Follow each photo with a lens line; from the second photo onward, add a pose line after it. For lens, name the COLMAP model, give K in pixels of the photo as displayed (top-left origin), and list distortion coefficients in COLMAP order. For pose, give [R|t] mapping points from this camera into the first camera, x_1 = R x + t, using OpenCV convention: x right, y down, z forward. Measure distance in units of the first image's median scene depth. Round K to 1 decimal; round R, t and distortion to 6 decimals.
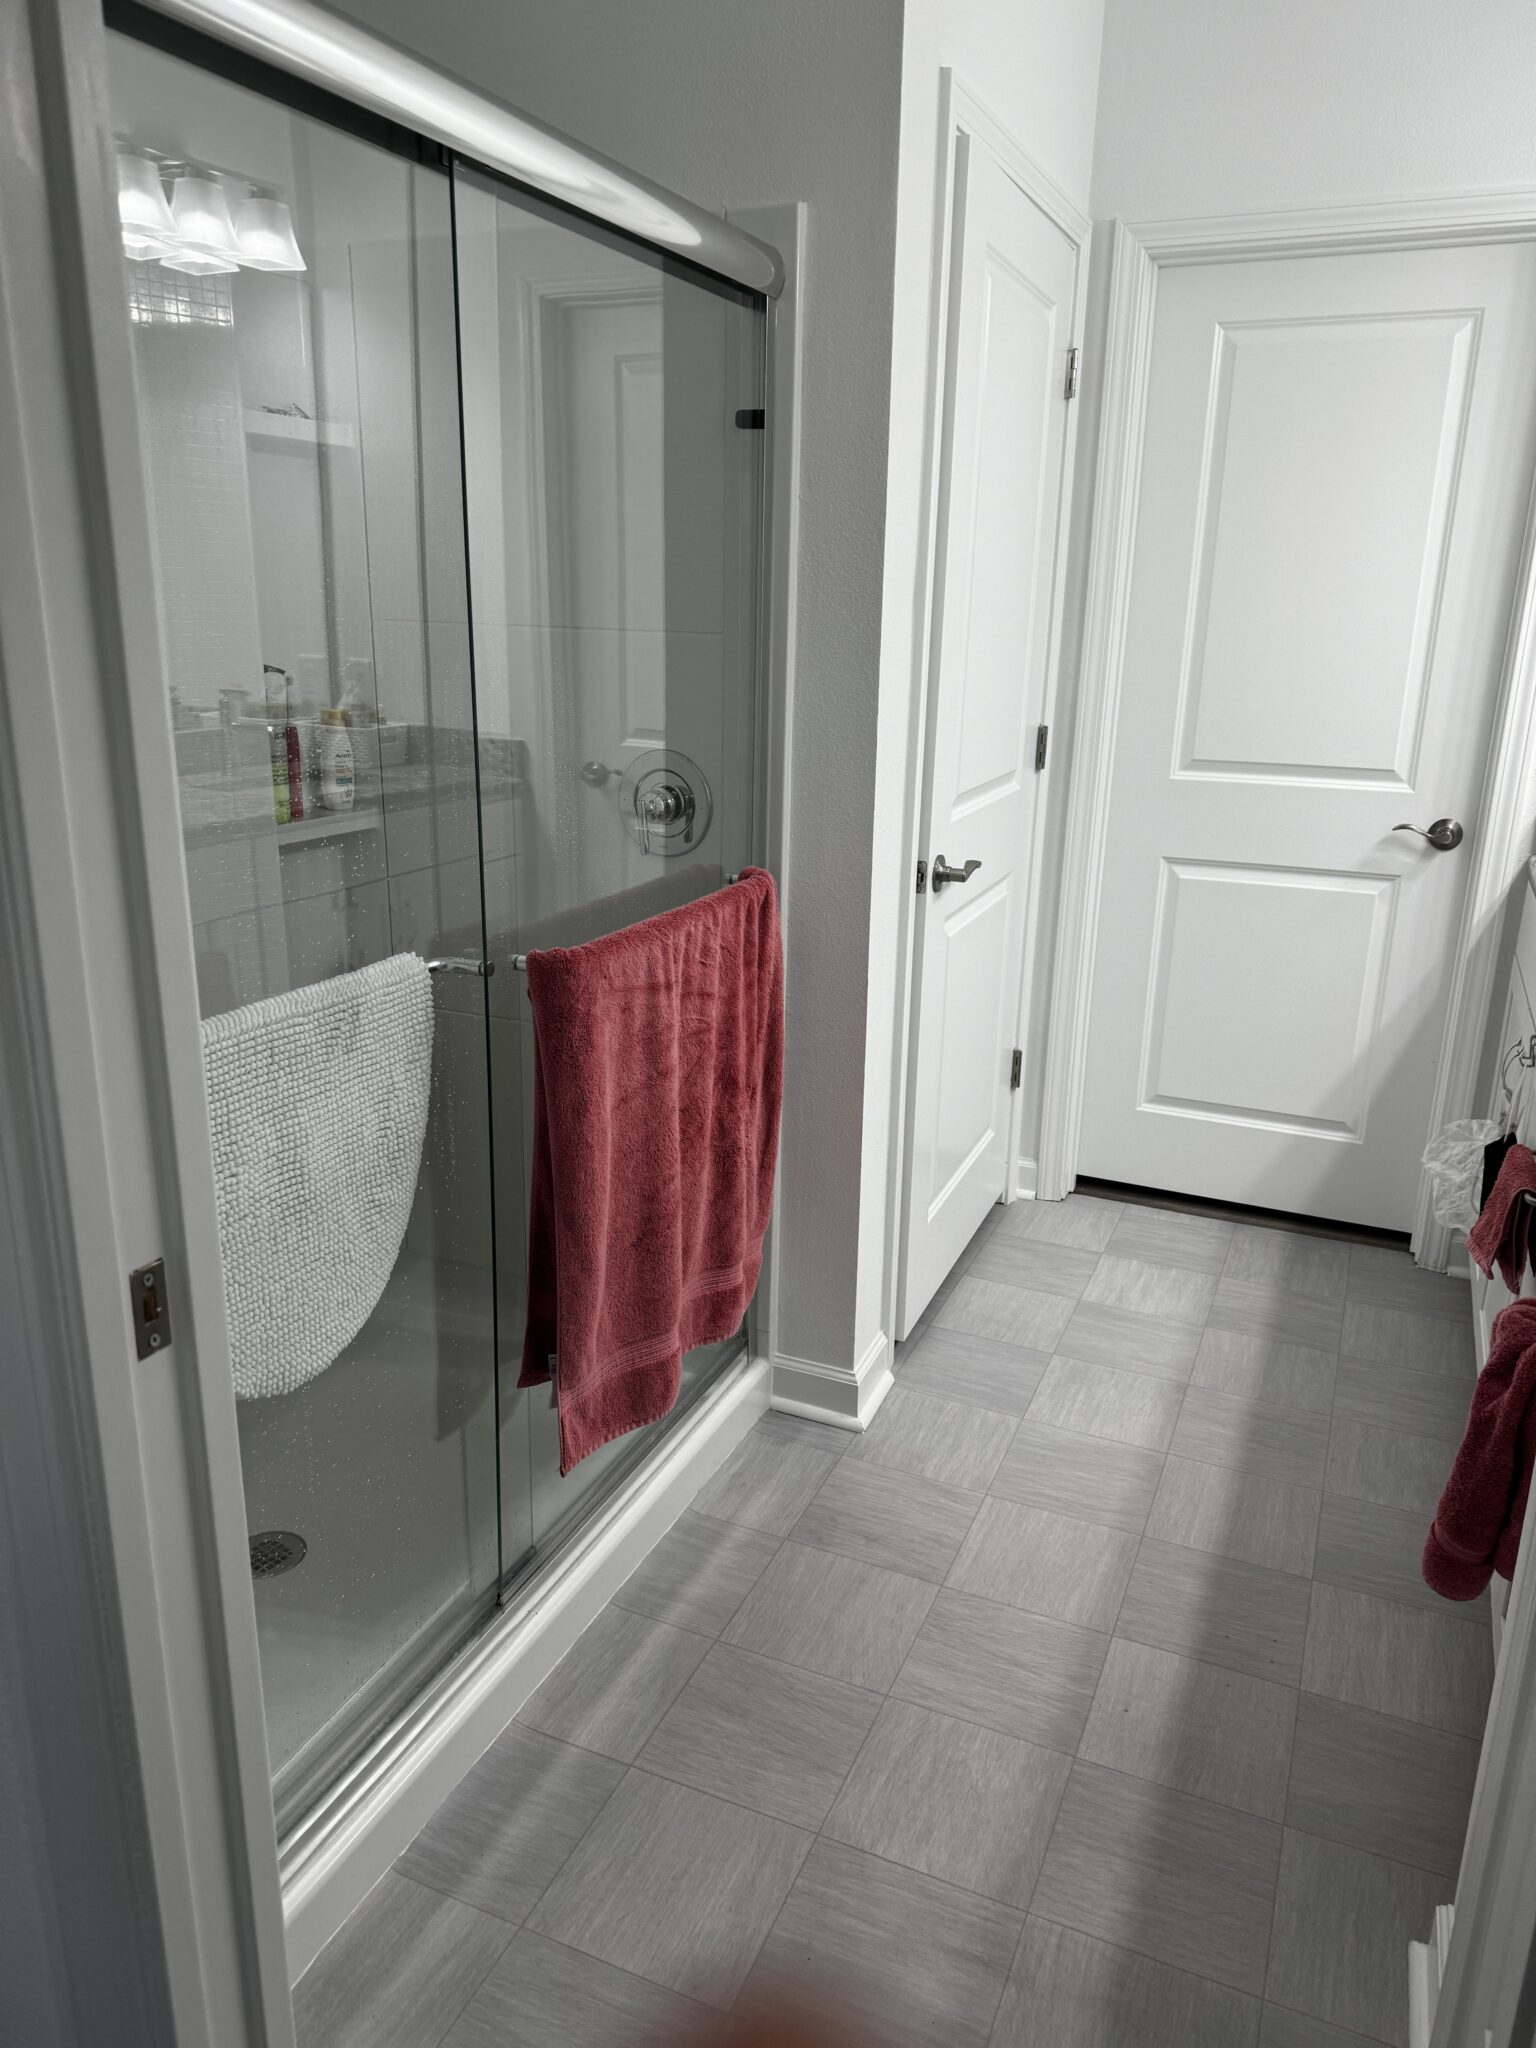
lens RADIAL K [[1530.5, 0, 768.0], [0, 1530.5, 1024.0], [0, 0, 1]] dist [0.142330, -0.106877]
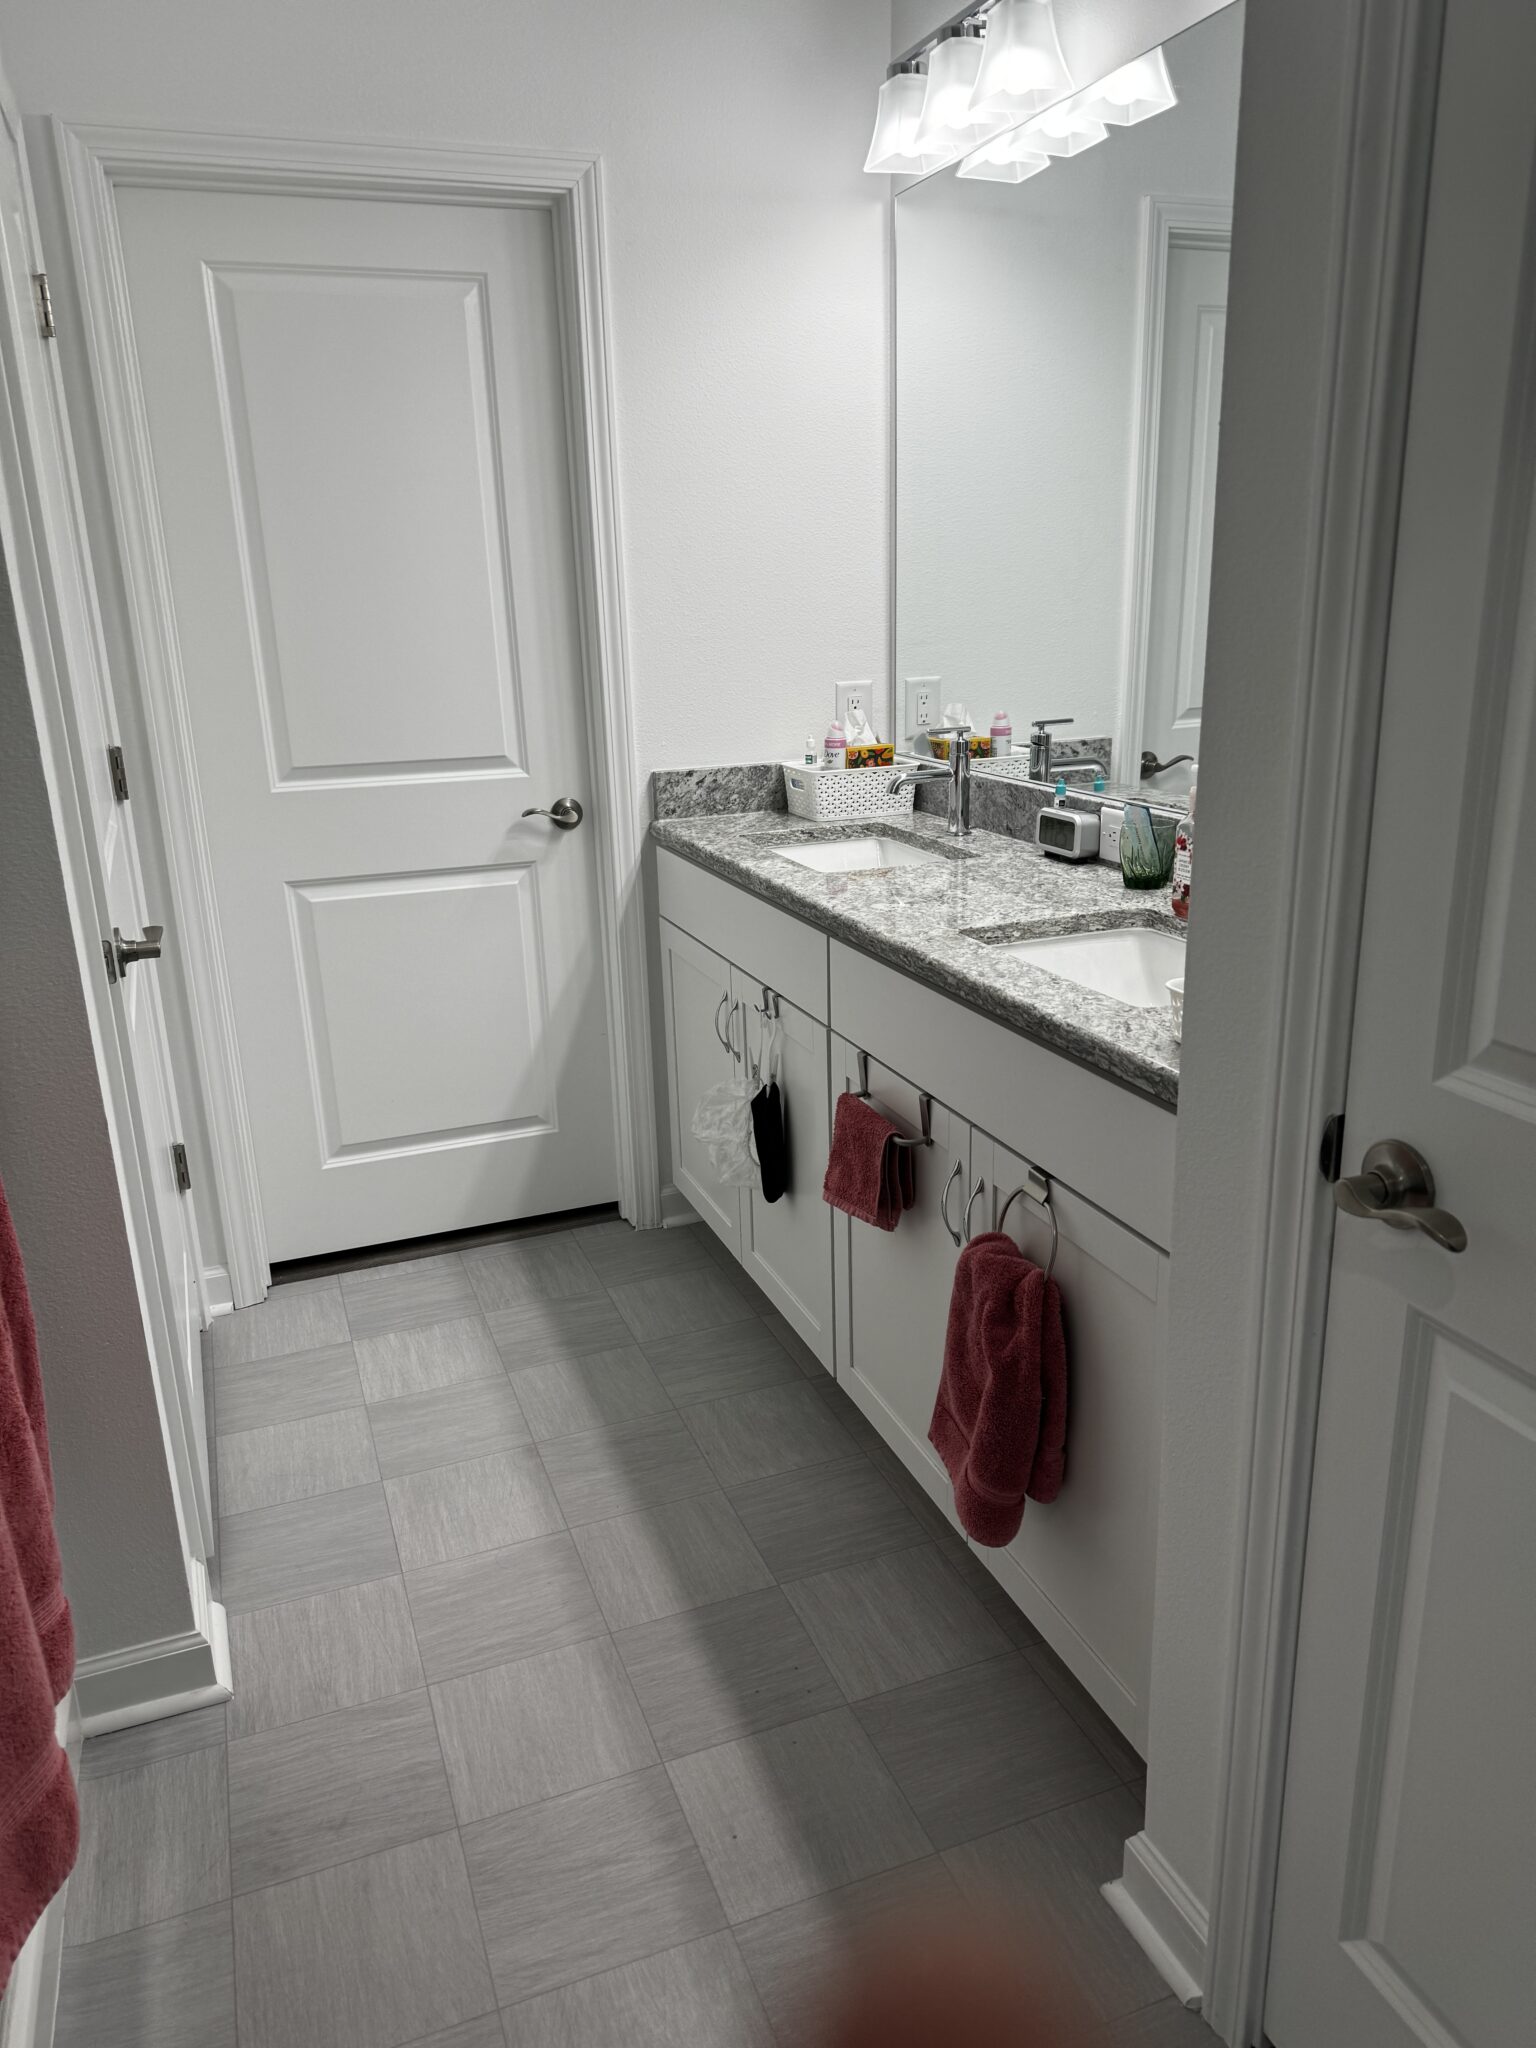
lens RADIAL K [[1530.5, 0, 768.0], [0, 1530.5, 1024.0], [0, 0, 1]] dist [0.142330, -0.106877]
pose [[0.717672, -0.251032, 0.649561, -0.150311], [0.240223, 0.964755, 0.107431, -0.066589], [-0.653636, 0.078940, 0.752681, 0.188997]]
